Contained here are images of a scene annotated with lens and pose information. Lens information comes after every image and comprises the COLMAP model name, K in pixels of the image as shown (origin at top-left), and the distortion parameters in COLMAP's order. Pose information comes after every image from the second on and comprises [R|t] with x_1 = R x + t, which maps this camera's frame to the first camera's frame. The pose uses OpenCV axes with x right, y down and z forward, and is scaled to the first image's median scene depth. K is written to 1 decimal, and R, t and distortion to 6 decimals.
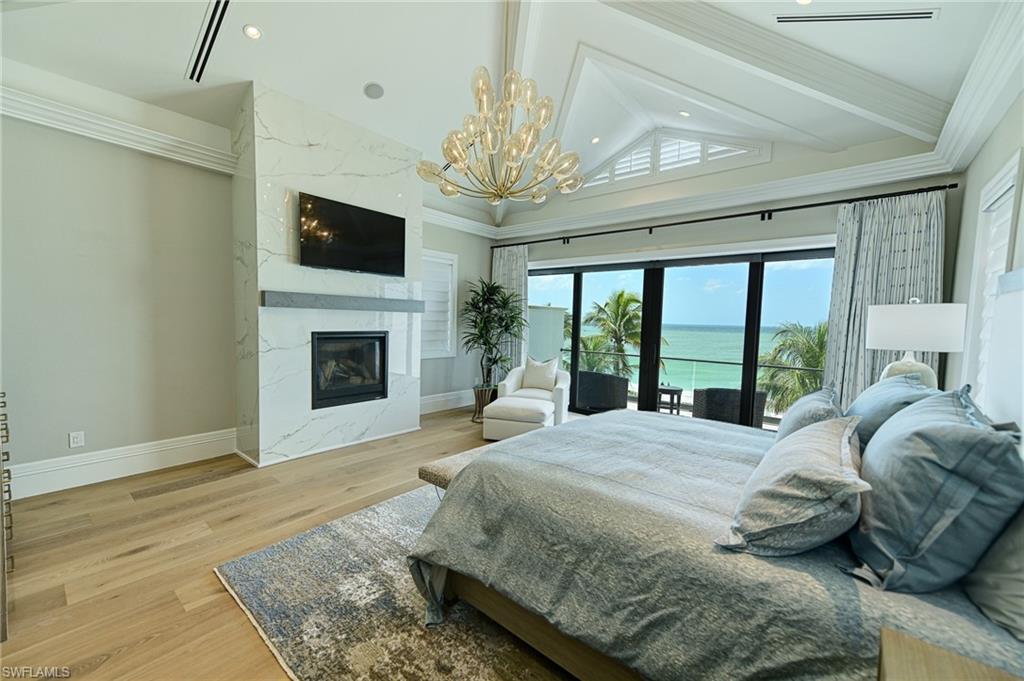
lens RADIAL K [[402.0, 0, 521.3], [0, 402.0, 344.0], [0, 0, 1]] dist [0.013812, 0.001098]
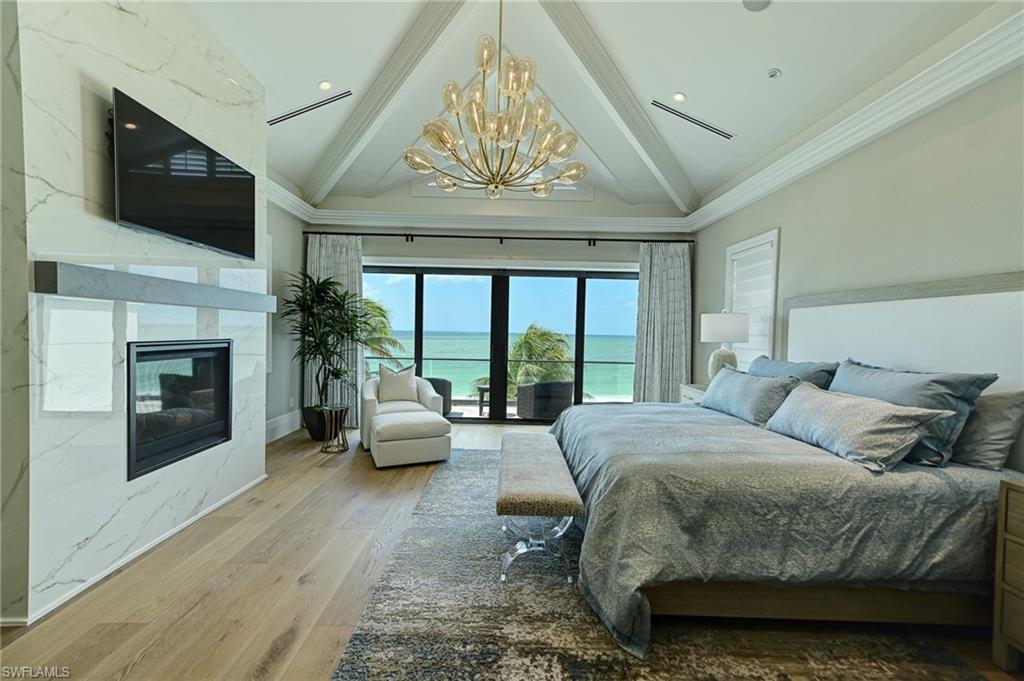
lens RADIAL K [[402.0, 0, 512.4], [0, 402.0, 343.3], [0, 0, 1]] dist [0.013812, 0.001098]
pose [[0.766113, -0.028194, 0.642088, -0.666851], [0.038465, 0.999258, -0.002019, -0.009546], [-0.641554, 0.026245, 0.766629, 0.313248]]
